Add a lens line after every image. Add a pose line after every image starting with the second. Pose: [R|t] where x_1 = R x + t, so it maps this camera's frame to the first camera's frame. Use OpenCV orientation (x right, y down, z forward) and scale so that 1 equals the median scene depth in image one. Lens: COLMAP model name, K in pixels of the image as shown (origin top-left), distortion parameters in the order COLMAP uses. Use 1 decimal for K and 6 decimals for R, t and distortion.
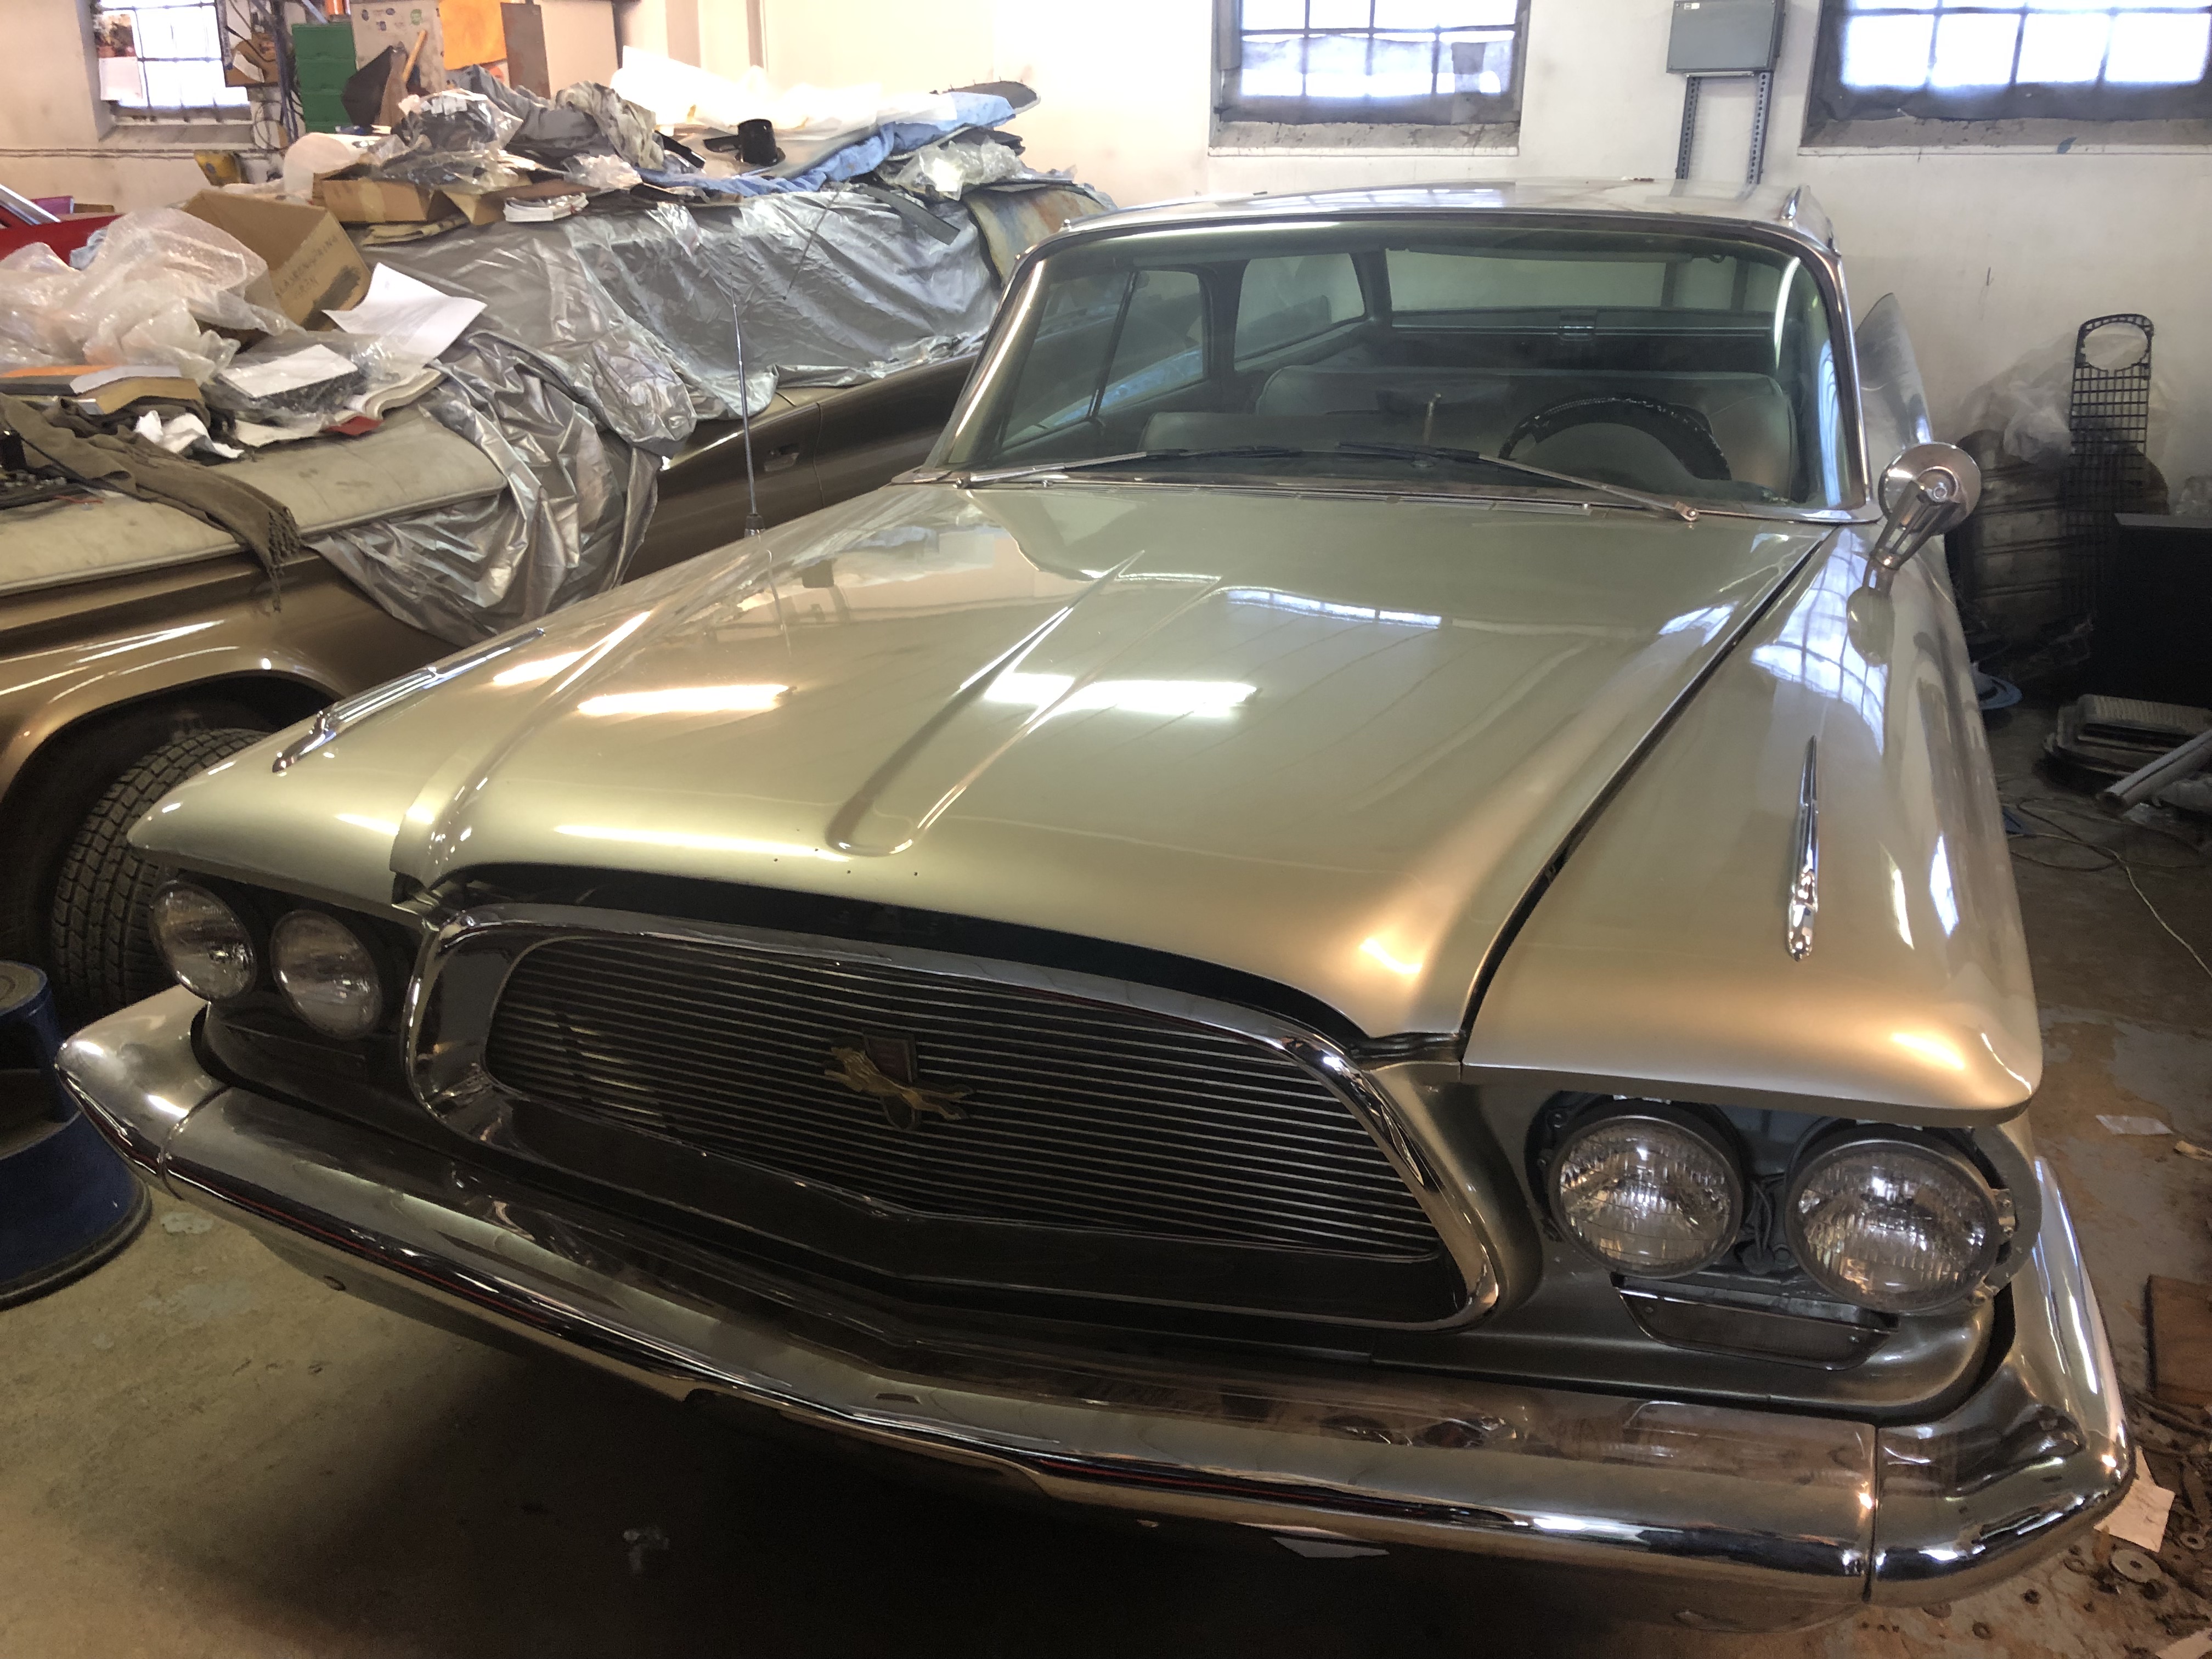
lens RADIAL K [[1796.7, 0, 1109.6], [0, 1796.7, 776.9], [0, 0, 1]] dist [0.030294, -0.035312]
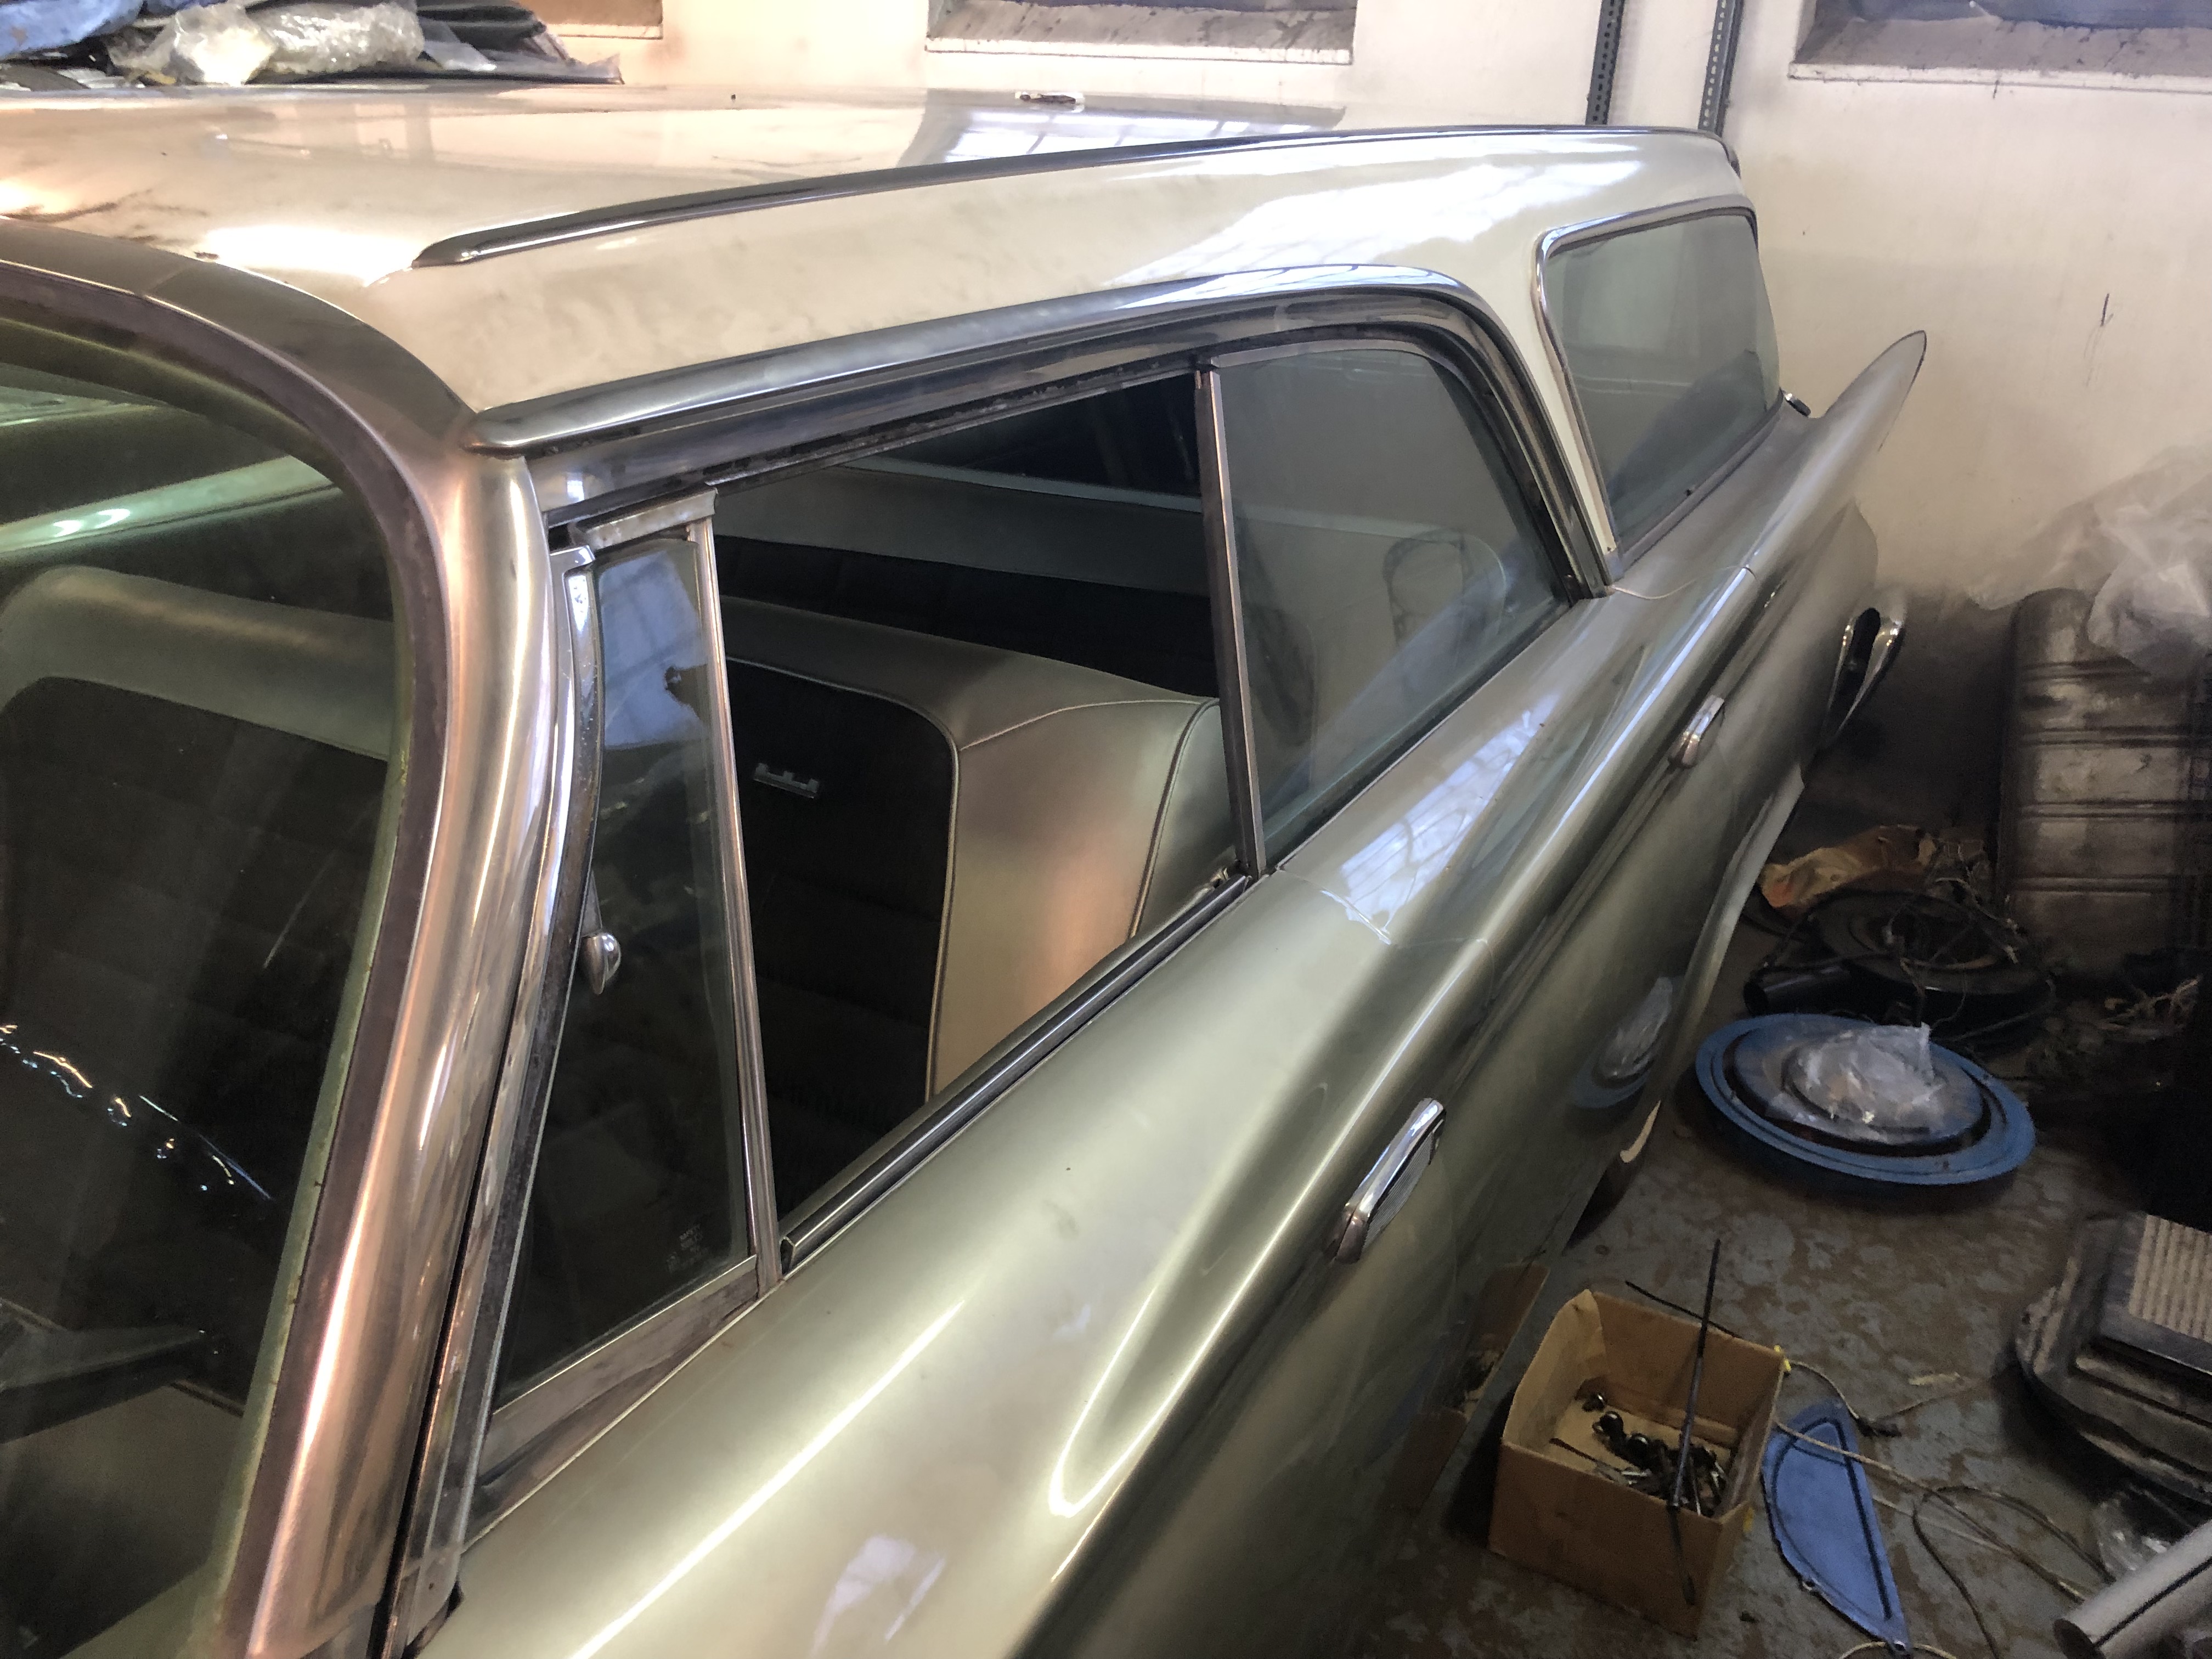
lens RADIAL K [[1796.7, 0, 1168.3], [0, 1796.7, 825.6], [0, 0, 1]] dist [0.030294, -0.035312]
pose [[0.993627, 0.071747, -0.086932, 0.289420], [-0.066008, 0.995554, 0.067189, -0.153167], [0.091366, -0.061023, 0.993946, 0.454932]]
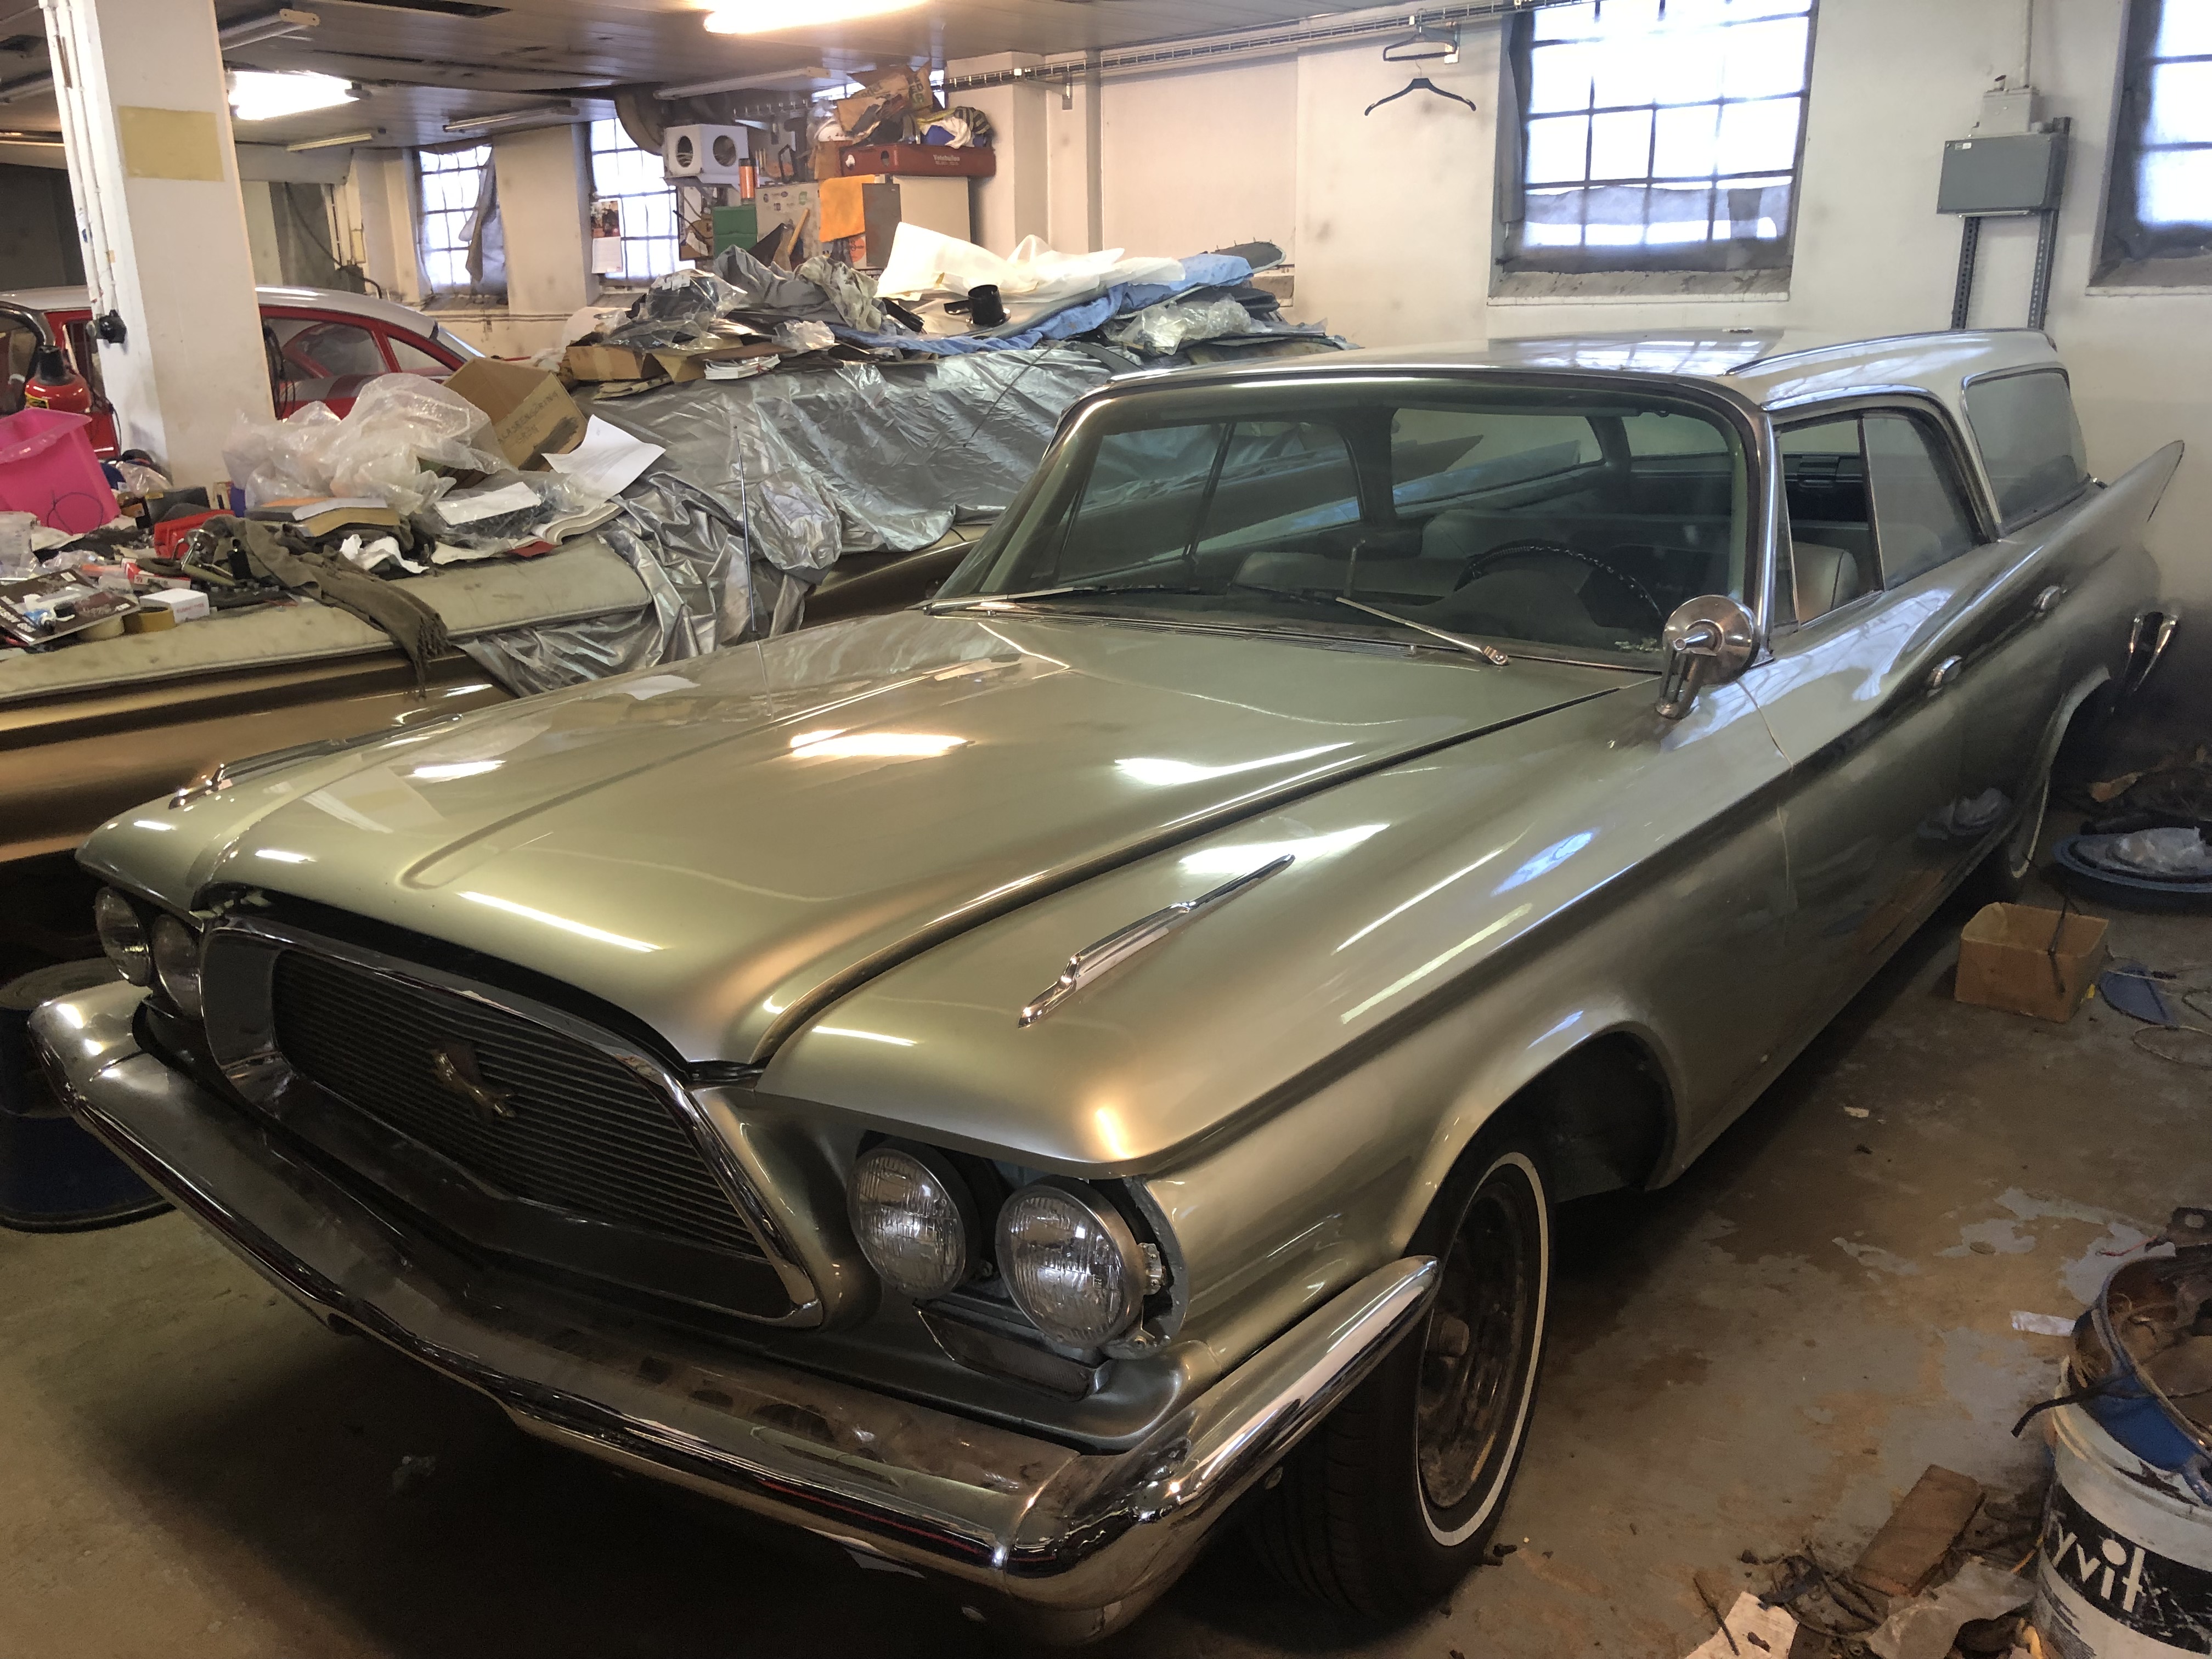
lens RADIAL K [[1796.7, 0, 1111.3], [0, 1796.7, 818.1], [0, 0, 1]] dist [0.030294, -0.035312]
pose [[0.960982, 0.060009, -0.270022, 0.189513], [-0.074032, 0.996369, -0.042043, 0.003110], [0.266519, 0.060392, 0.961936, -0.024976]]
